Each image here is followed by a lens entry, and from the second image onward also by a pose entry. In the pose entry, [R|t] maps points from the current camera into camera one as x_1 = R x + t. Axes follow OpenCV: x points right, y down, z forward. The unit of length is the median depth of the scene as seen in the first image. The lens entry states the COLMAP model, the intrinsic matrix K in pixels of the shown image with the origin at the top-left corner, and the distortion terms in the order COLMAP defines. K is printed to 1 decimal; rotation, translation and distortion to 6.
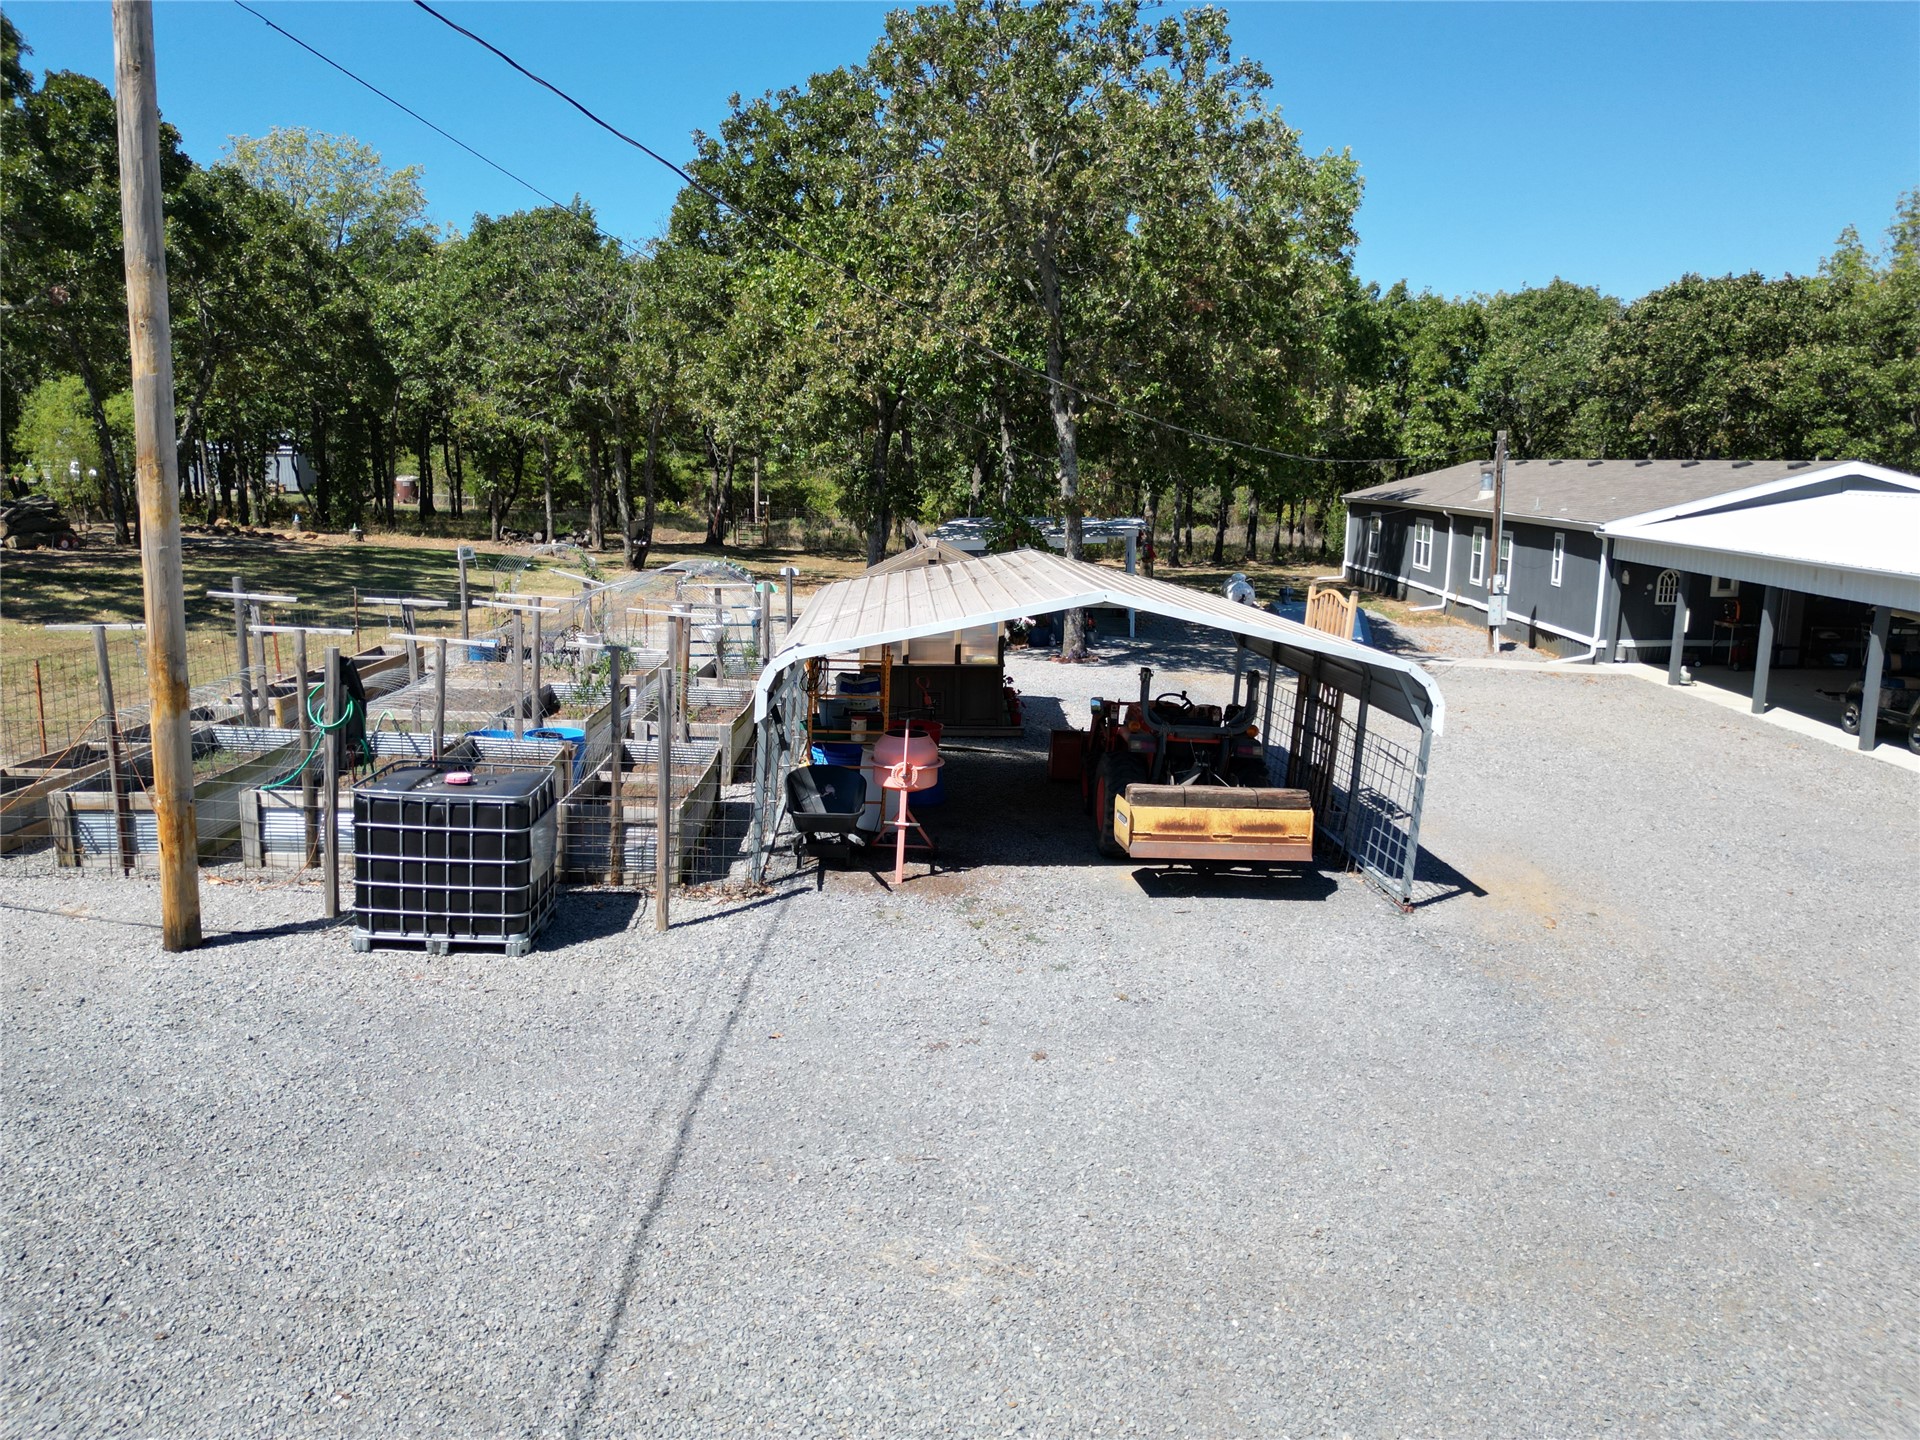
lens RADIAL K [[1354.1, 0, 960.0], [0, 1354.1, 720.0], [0, 0, 1]] dist [0.057707, -0.054210]
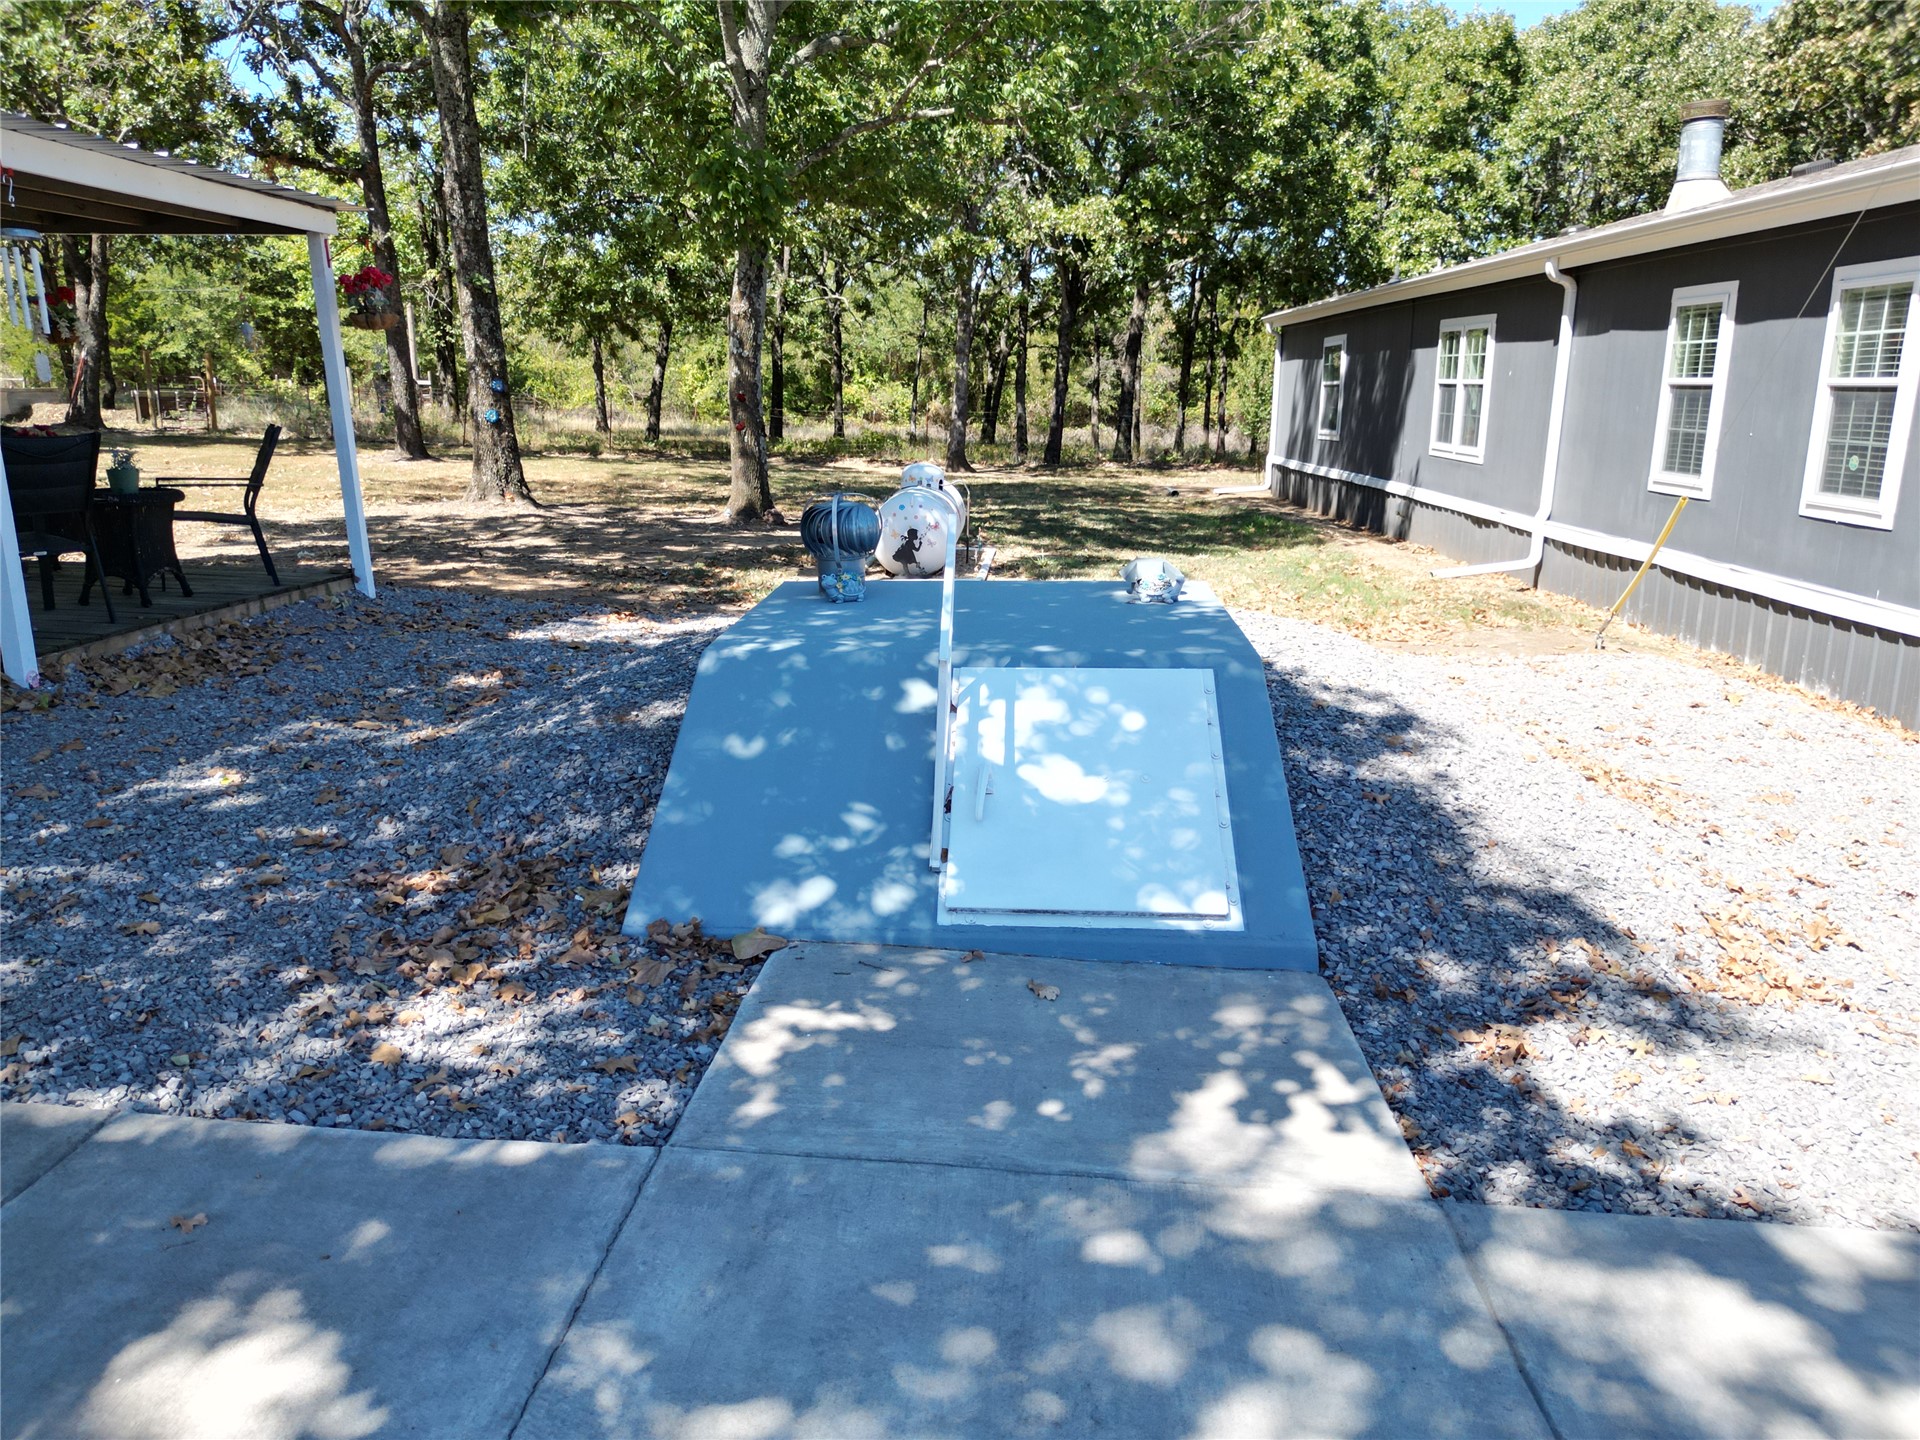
lens RADIAL K [[1362.5, 0, 961.6], [0, 1362.5, 708.4], [0, 0, 1]] dist [0.063706, -0.077830]
pose [[0.999405, -0.006215, 0.033936, 0.158993], [0.004670, 0.998956, 0.045439, -0.049943], [-0.034183, -0.045253, 0.998391, 0.522629]]
